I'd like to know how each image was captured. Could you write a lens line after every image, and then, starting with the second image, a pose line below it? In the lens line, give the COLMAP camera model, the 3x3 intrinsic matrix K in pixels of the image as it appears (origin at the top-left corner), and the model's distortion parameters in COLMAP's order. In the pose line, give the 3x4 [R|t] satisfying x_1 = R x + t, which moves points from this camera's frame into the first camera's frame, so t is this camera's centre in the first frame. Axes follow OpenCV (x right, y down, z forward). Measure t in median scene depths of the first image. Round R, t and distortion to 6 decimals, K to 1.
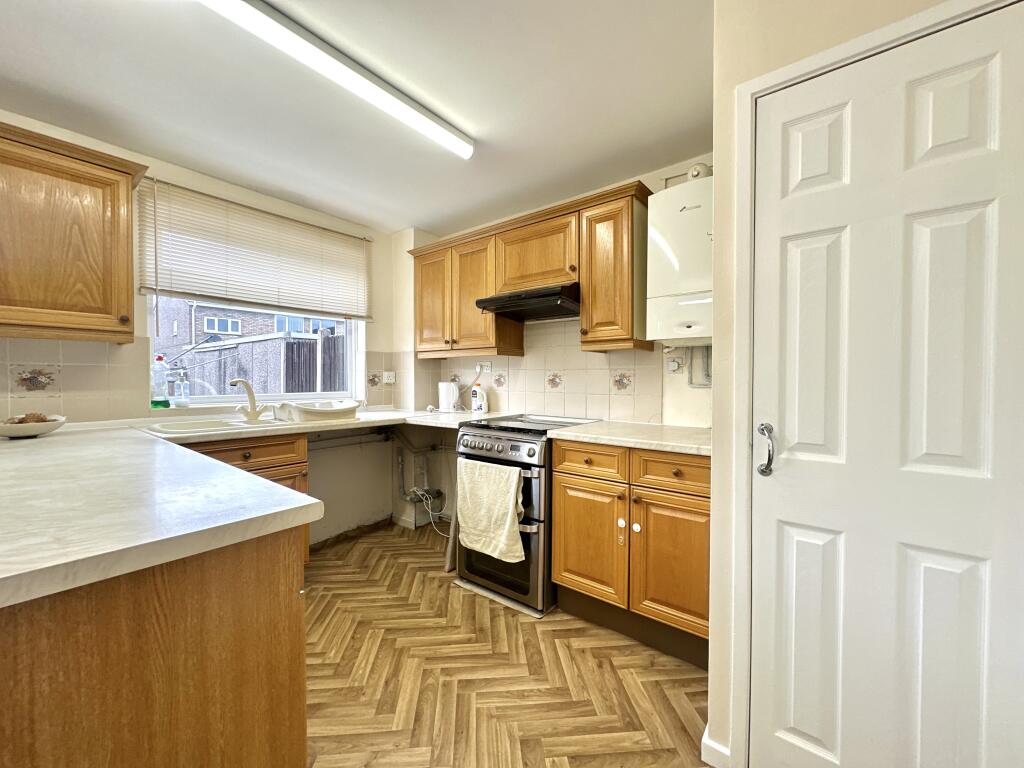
lens RADIAL K [[410.3, 0, 510.5], [0, 410.3, 382.6], [0, 0, 1]] dist [0.000194, -0.000016]
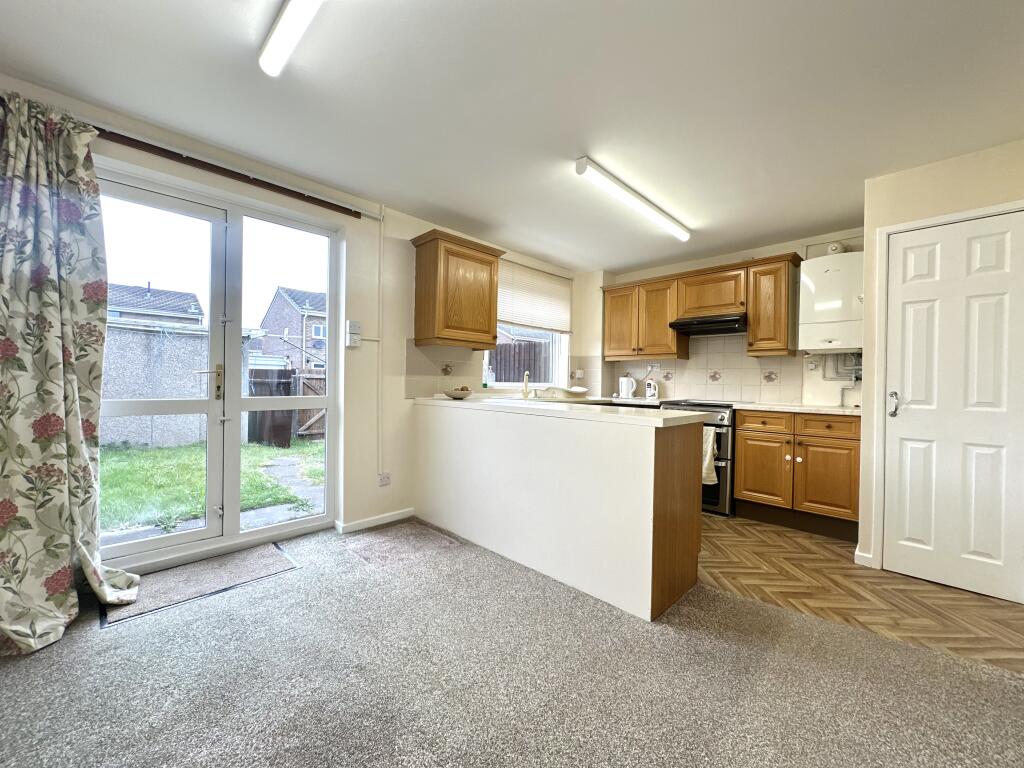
lens RADIAL K [[410.3, 0, 510.5], [0, 410.3, 382.6], [0, 0, 1]] dist [0.000194, -0.000016]
pose [[0.993856, 0.014888, -0.109673, -0.622114], [-0.016377, 0.999785, -0.012694, 0.065605], [0.109461, 0.014412, 0.993887, -0.736747]]
